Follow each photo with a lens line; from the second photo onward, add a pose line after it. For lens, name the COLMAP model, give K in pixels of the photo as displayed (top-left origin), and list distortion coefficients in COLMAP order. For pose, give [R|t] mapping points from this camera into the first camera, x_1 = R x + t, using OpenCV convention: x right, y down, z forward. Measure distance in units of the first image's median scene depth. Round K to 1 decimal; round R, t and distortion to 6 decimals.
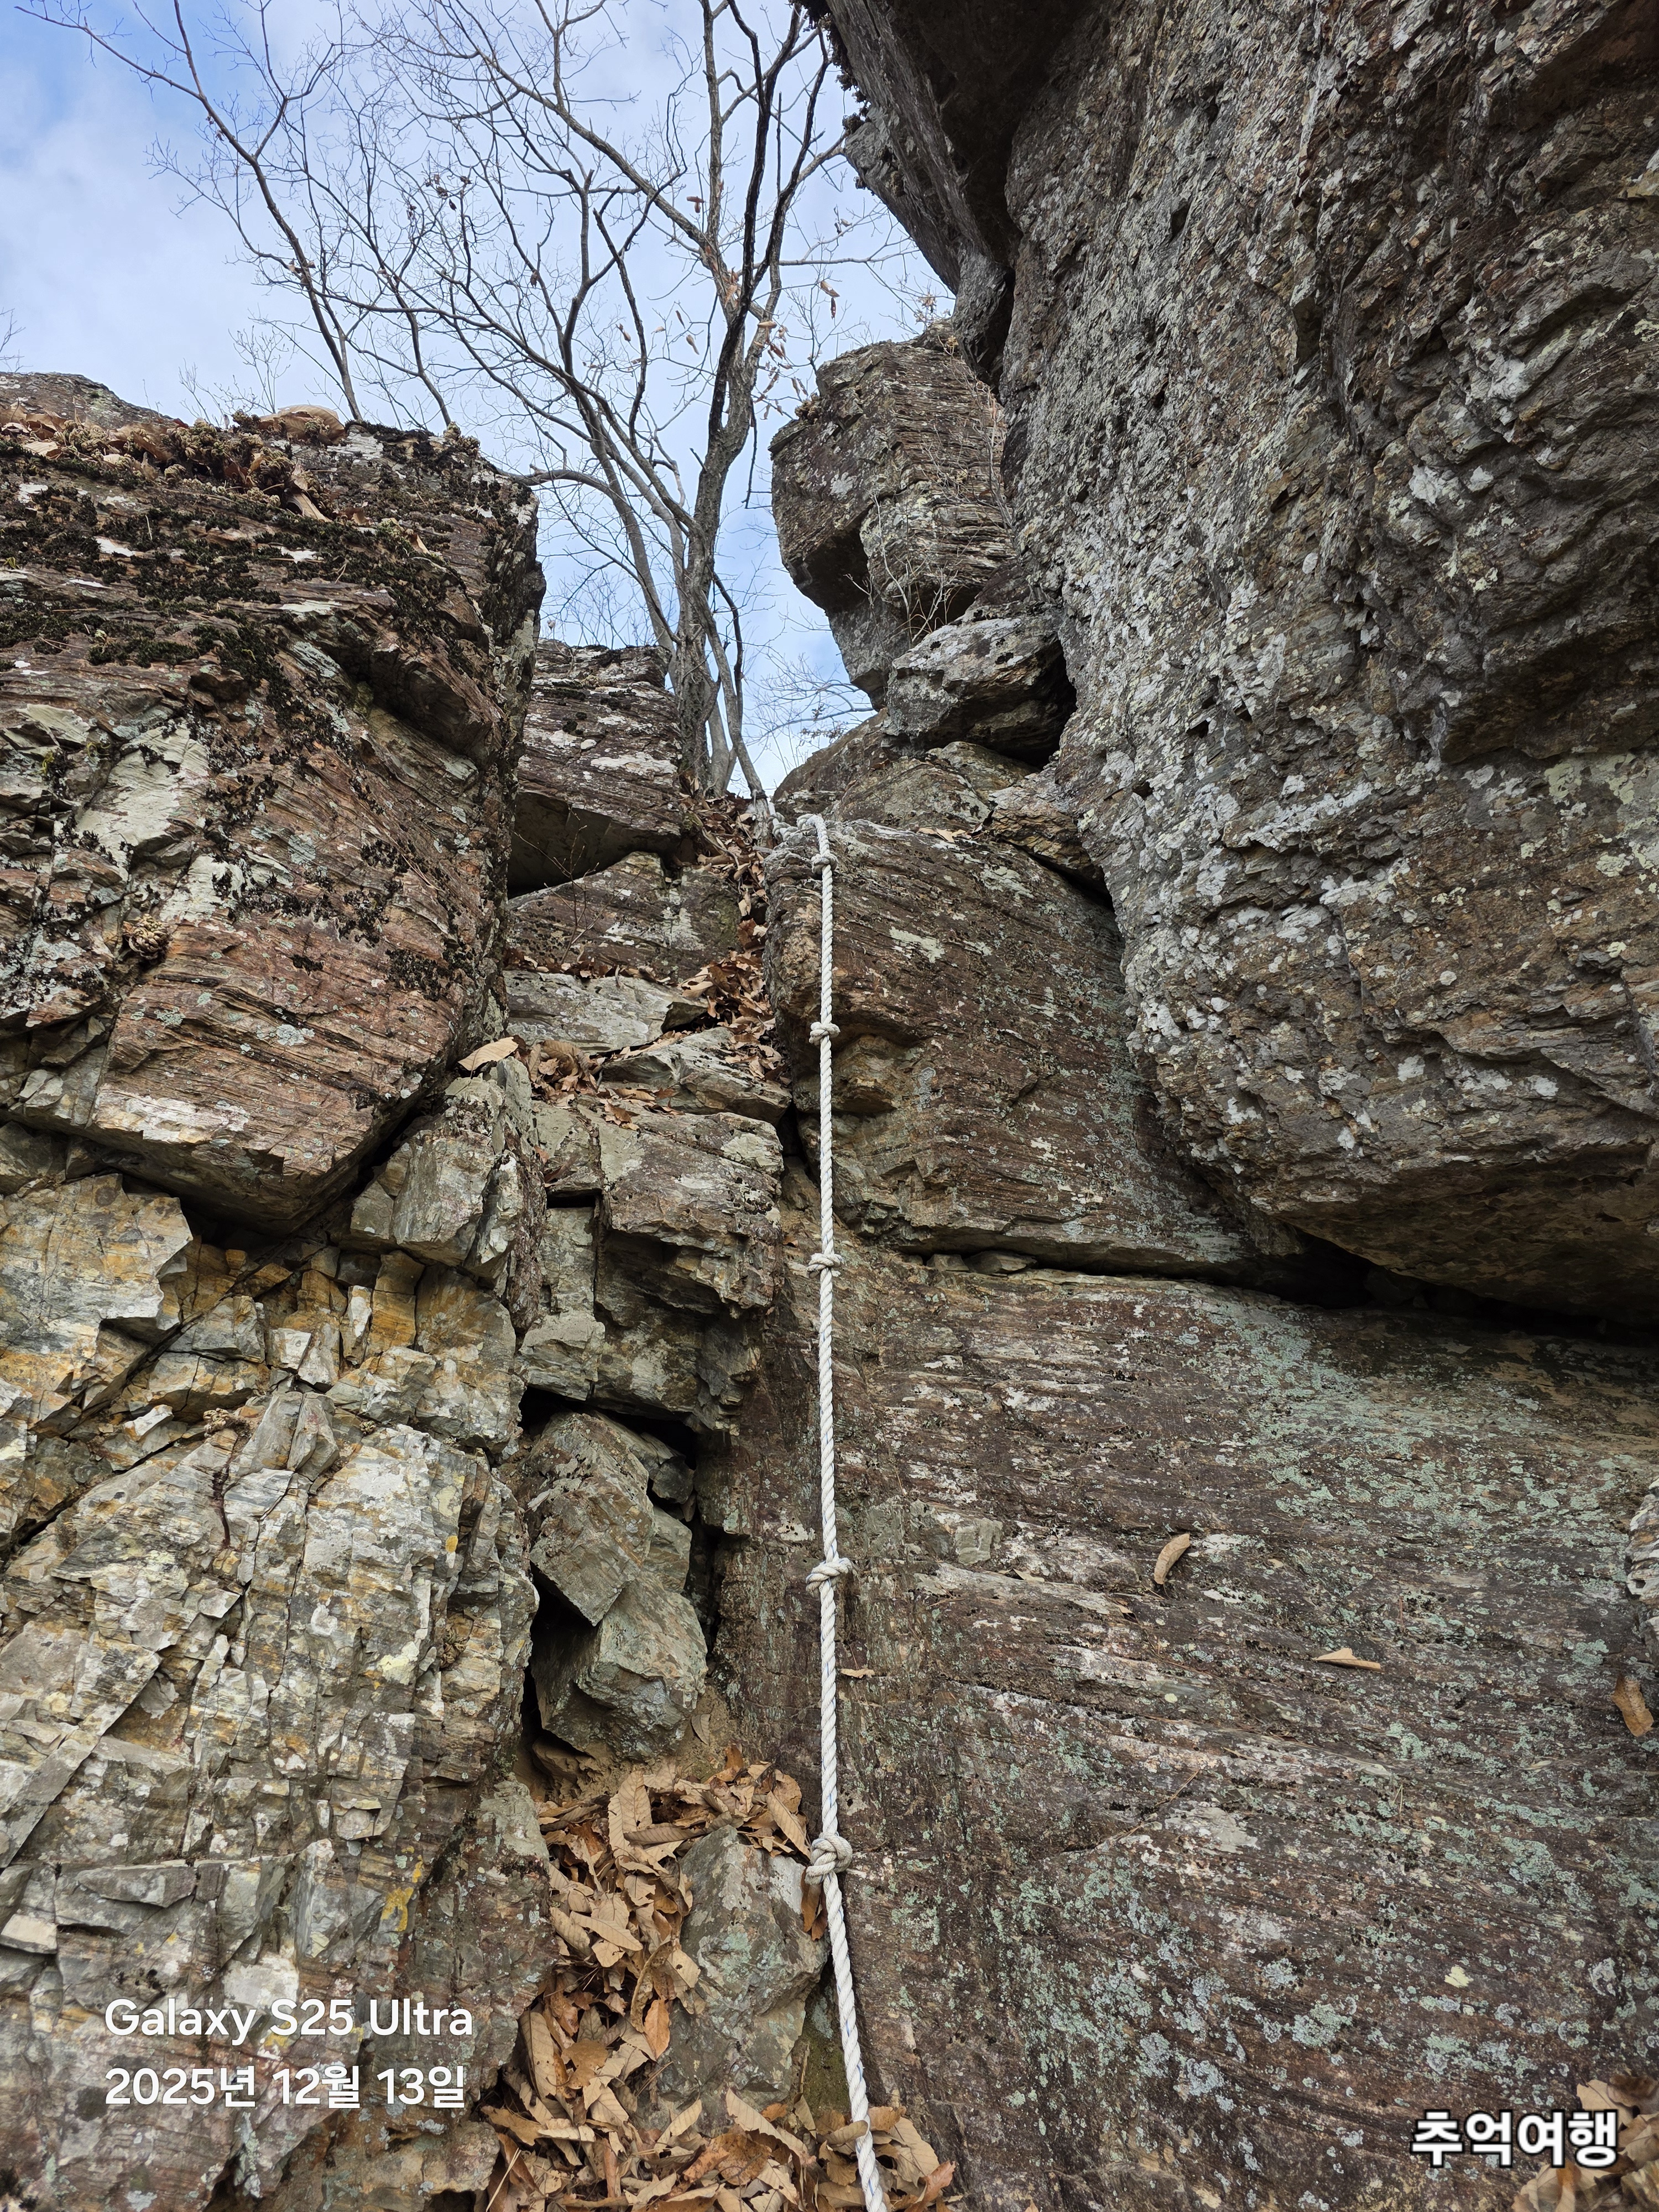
lens RADIAL K [[1468.8, 0, 823.0], [0, 1468.8, 1097.2], [0, 0, 1]] dist [0.064029, -0.058994]
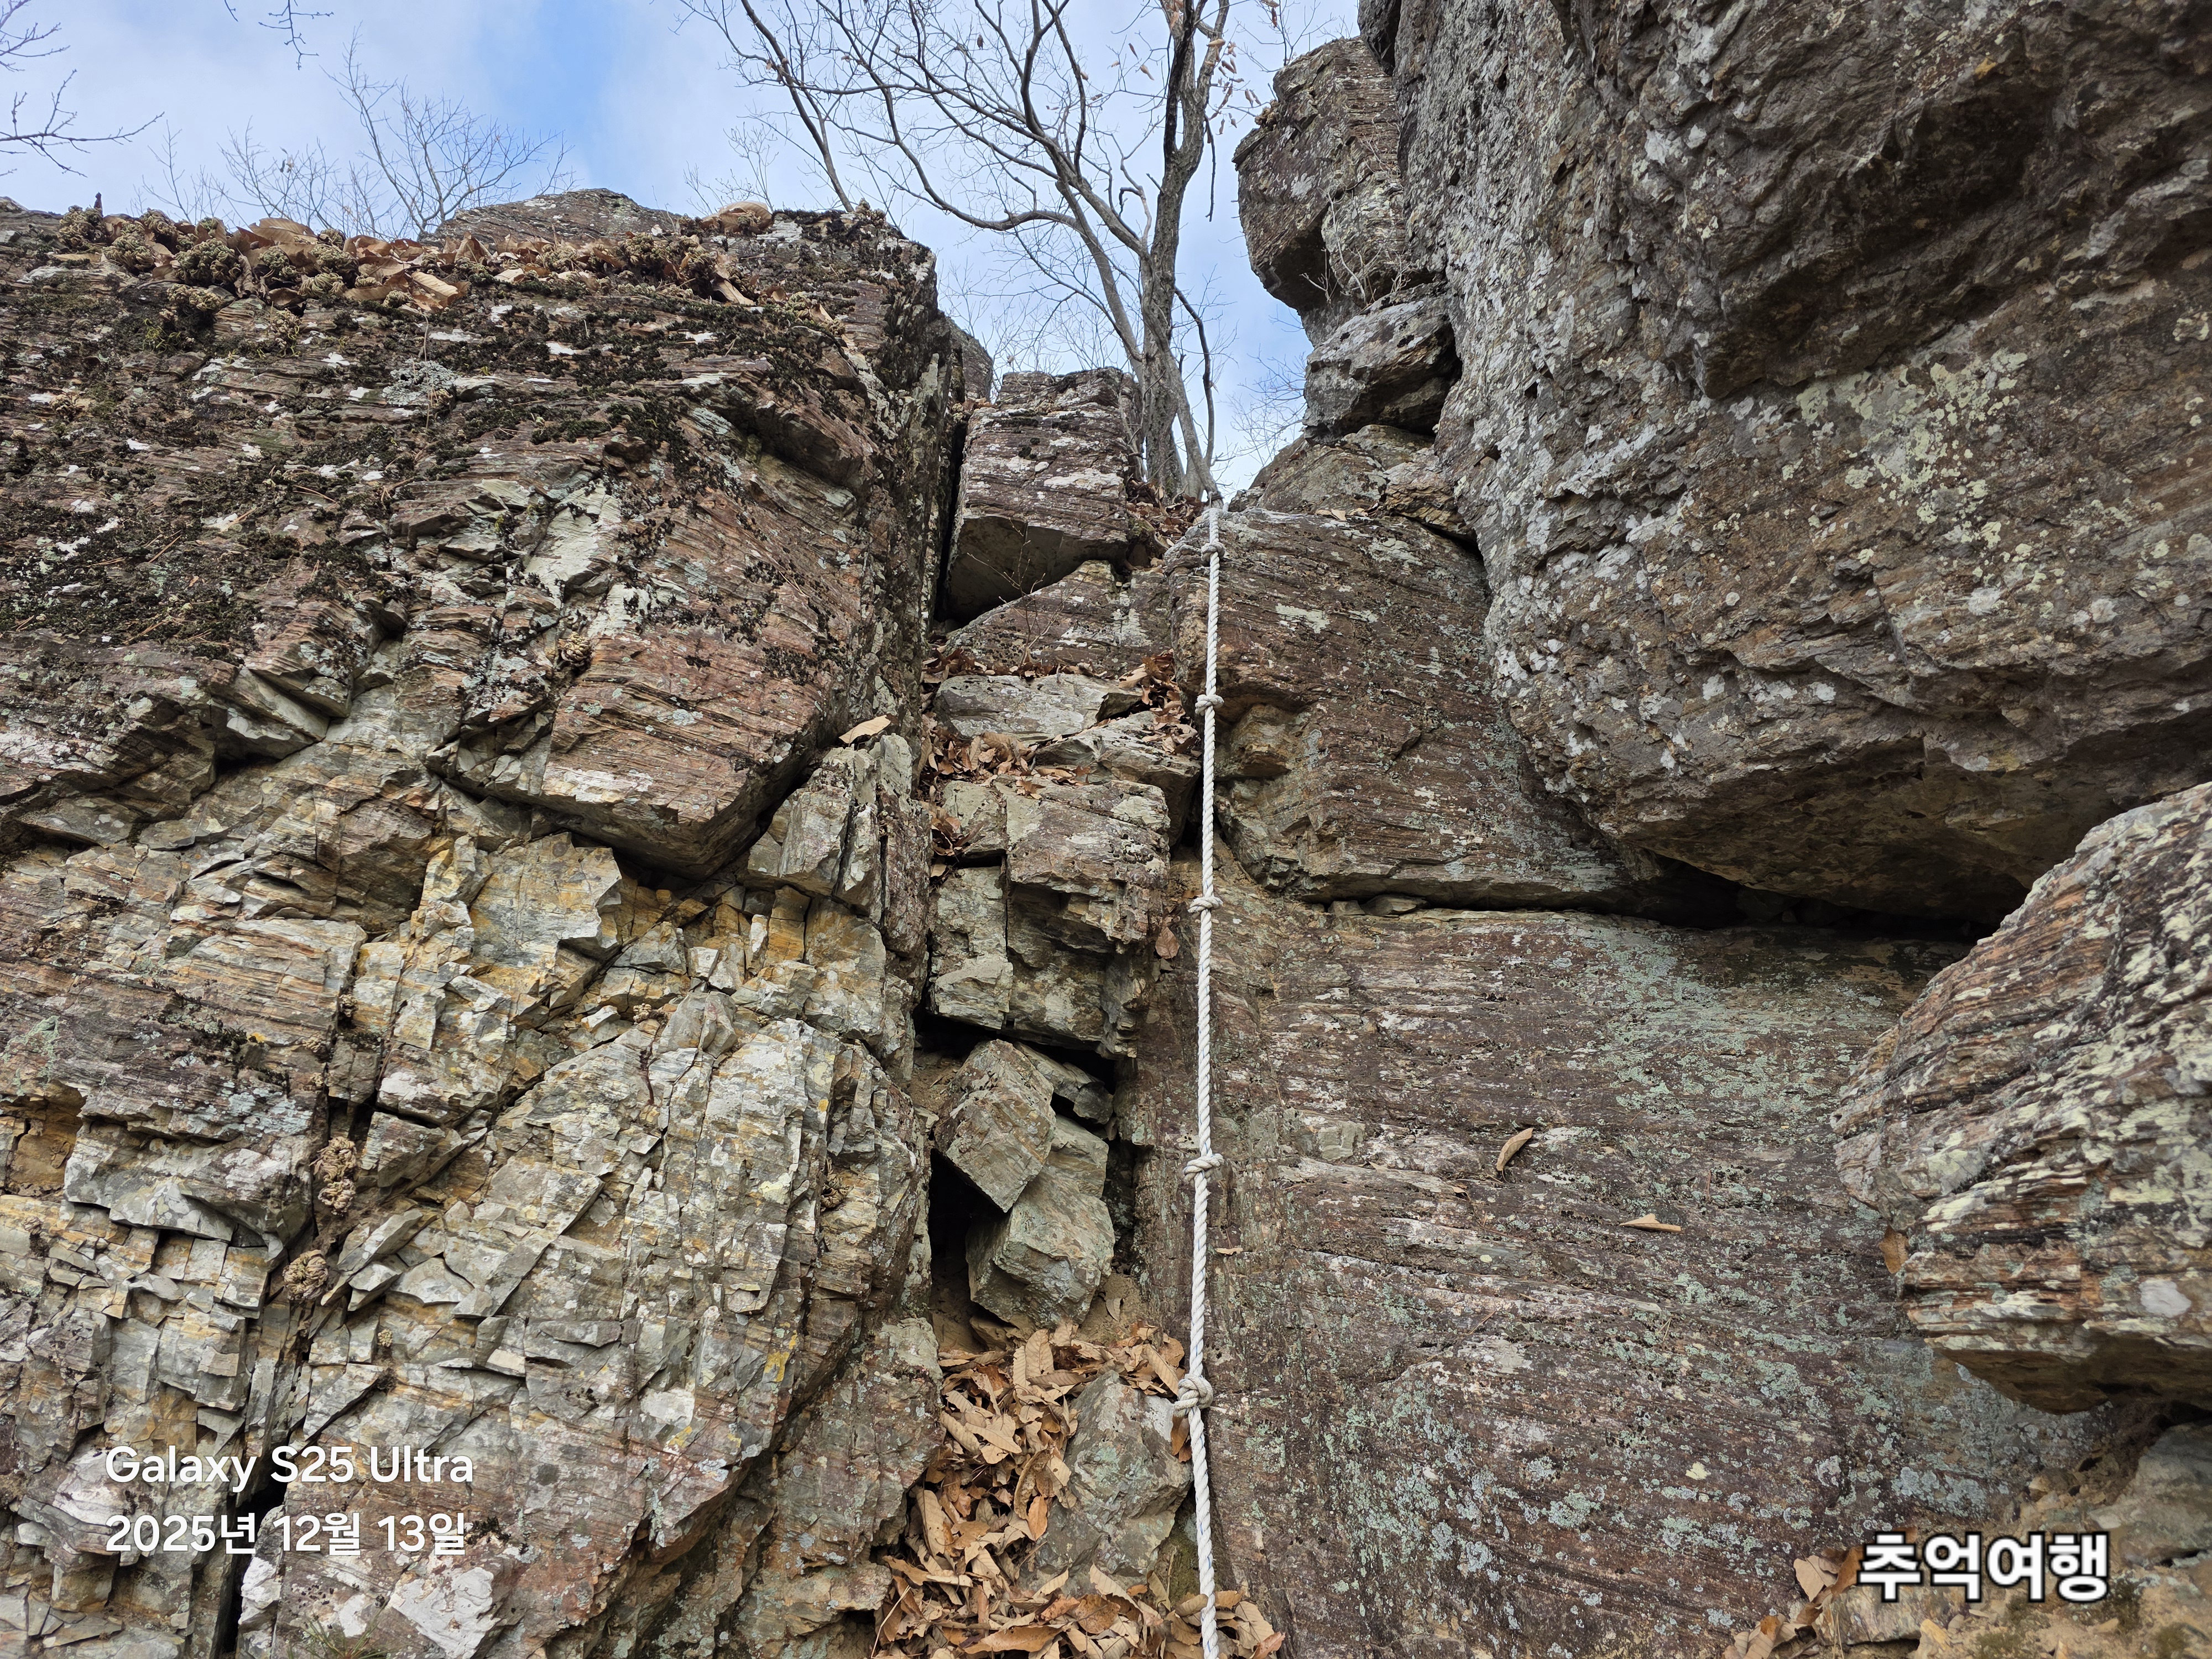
lens RADIAL K [[1466.6, 0, 1114.6], [0, 1466.6, 822.2], [0, 0, 1]] dist [0.070533, -0.074507]
pose [[0.981179, -0.060624, -0.183336, 0.182788], [0.062444, 0.998040, 0.004163, 0.051912], [0.182724, -0.015532, 0.983041, -0.147873]]
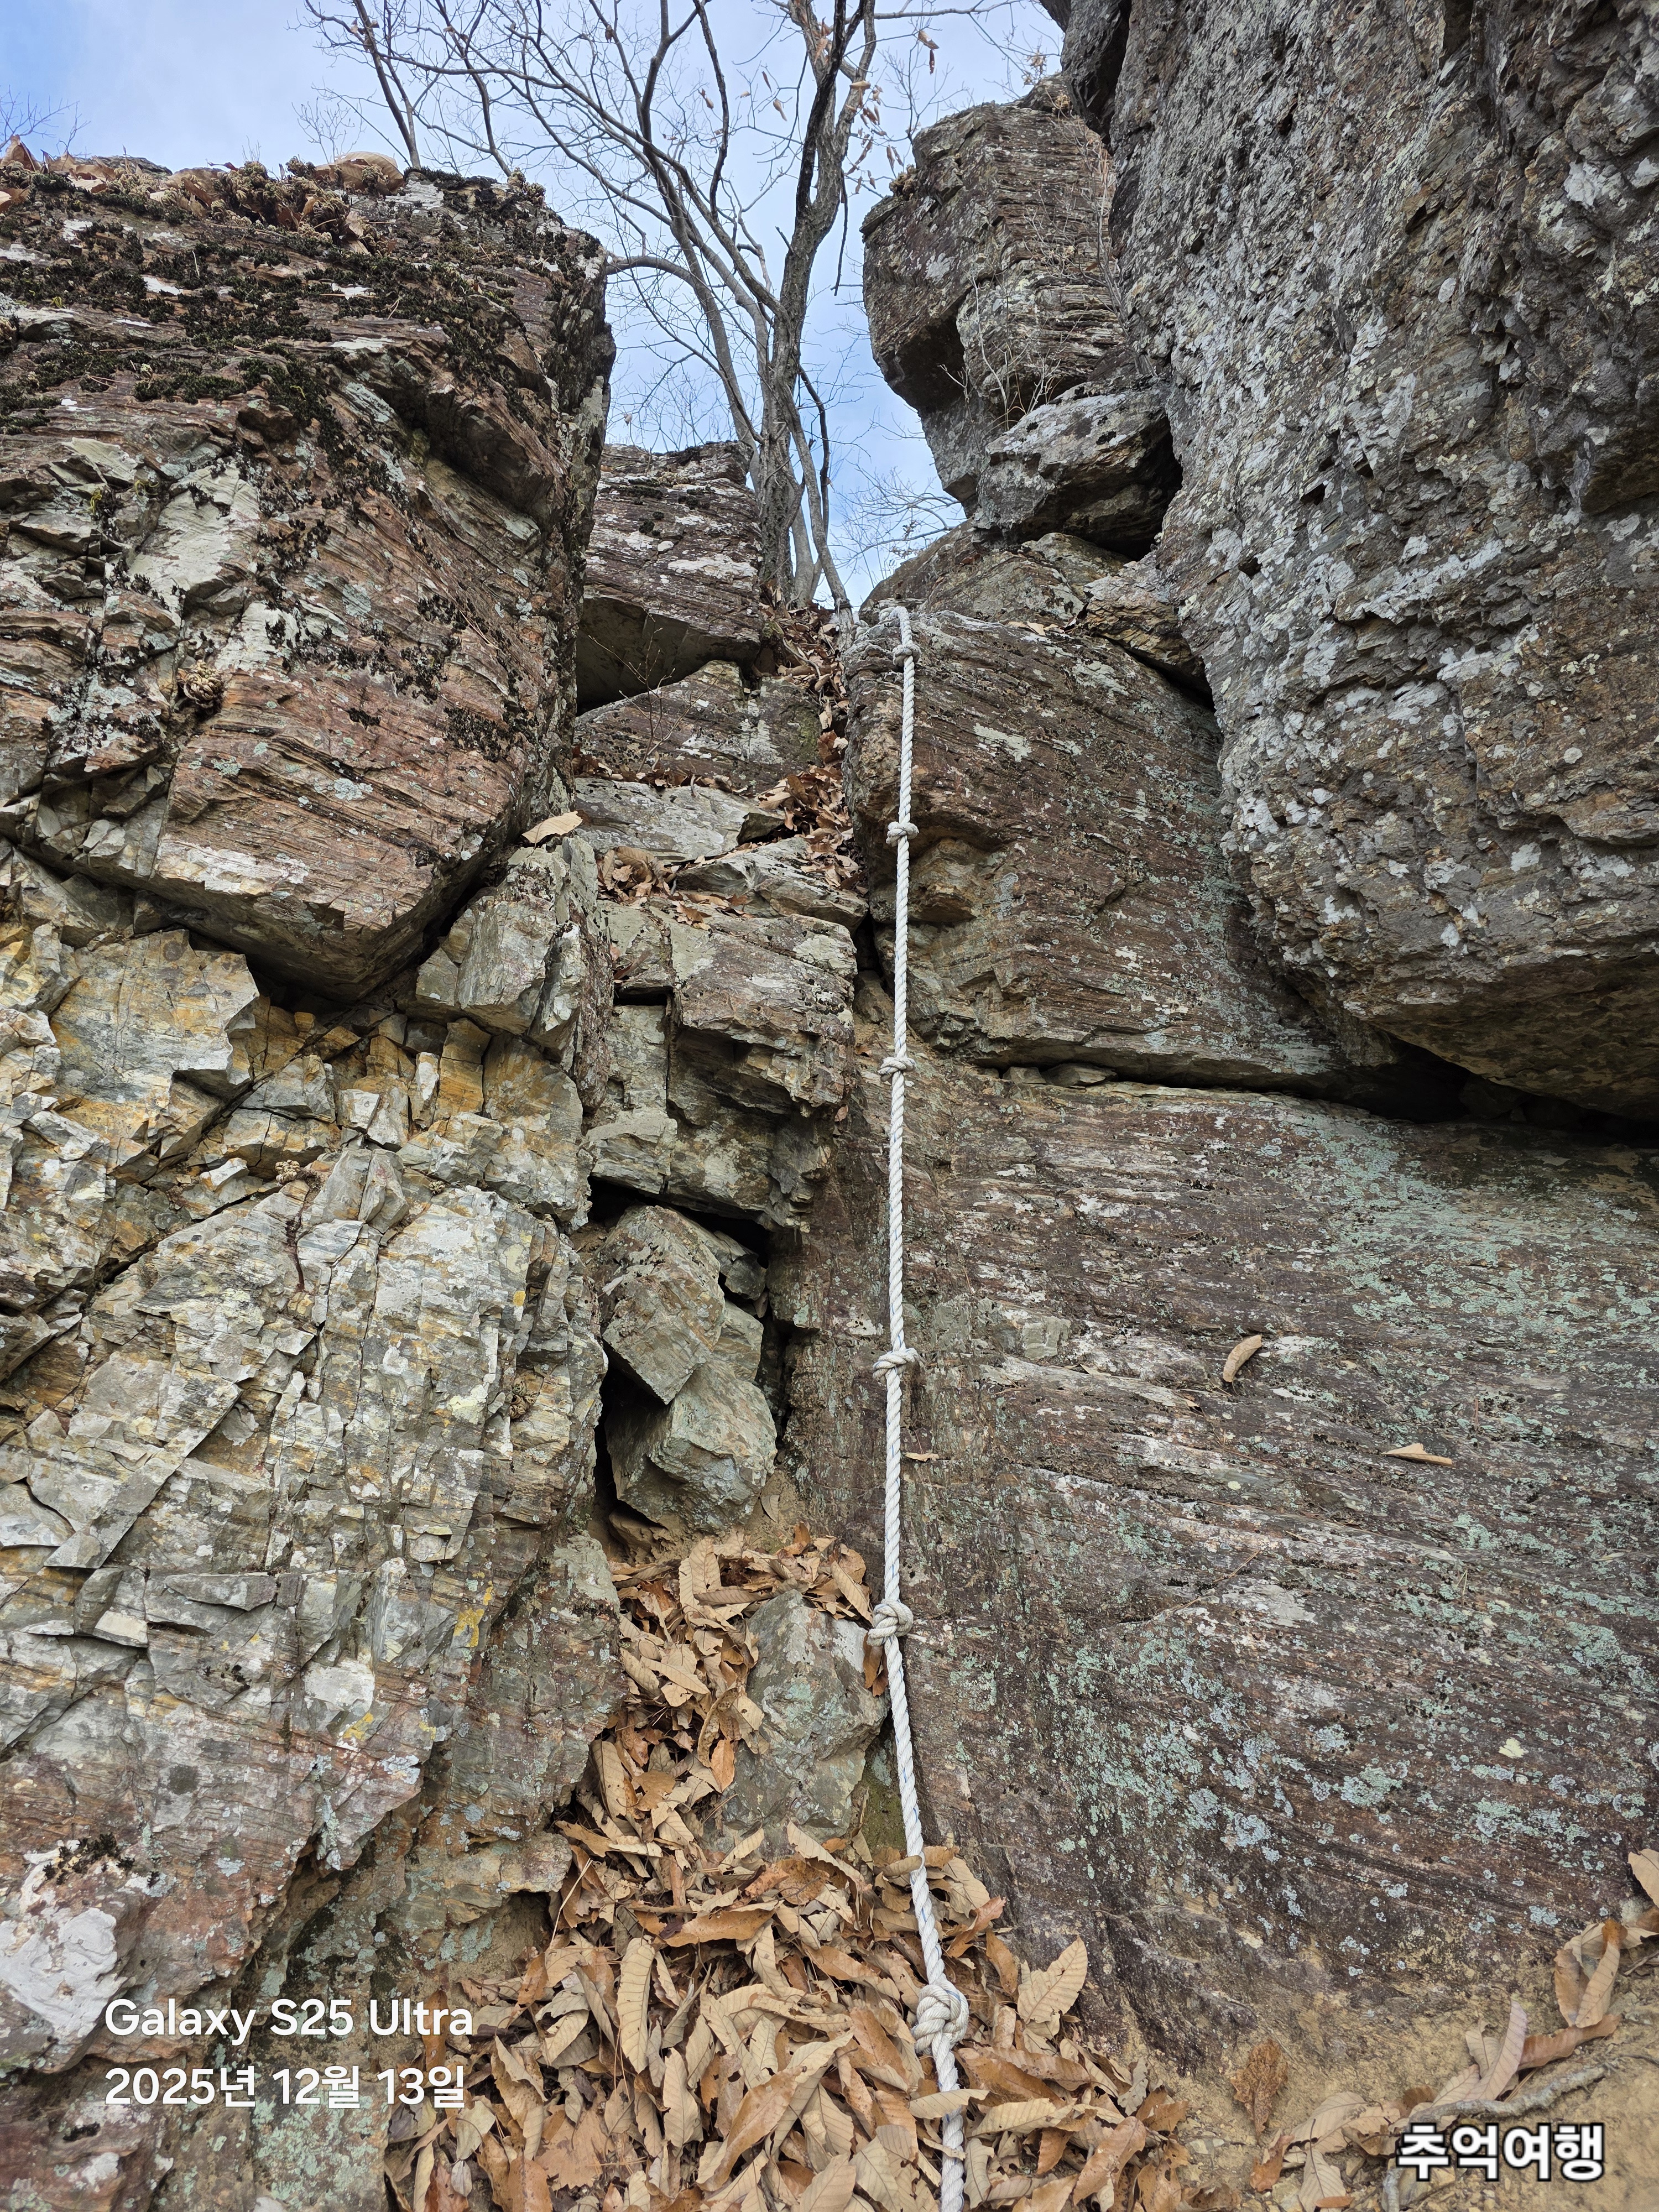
lens RADIAL K [[1466.6, 0, 811.5], [0, 1466.6, 1119.0], [0, 0, 1]] dist [0.070533, -0.074507]
pose [[0.997774, 0.016357, -0.064642, 0.009870], [-0.008810, 0.993285, 0.115361, 0.045743], [0.066095, -0.114534, 0.991218, 0.019277]]
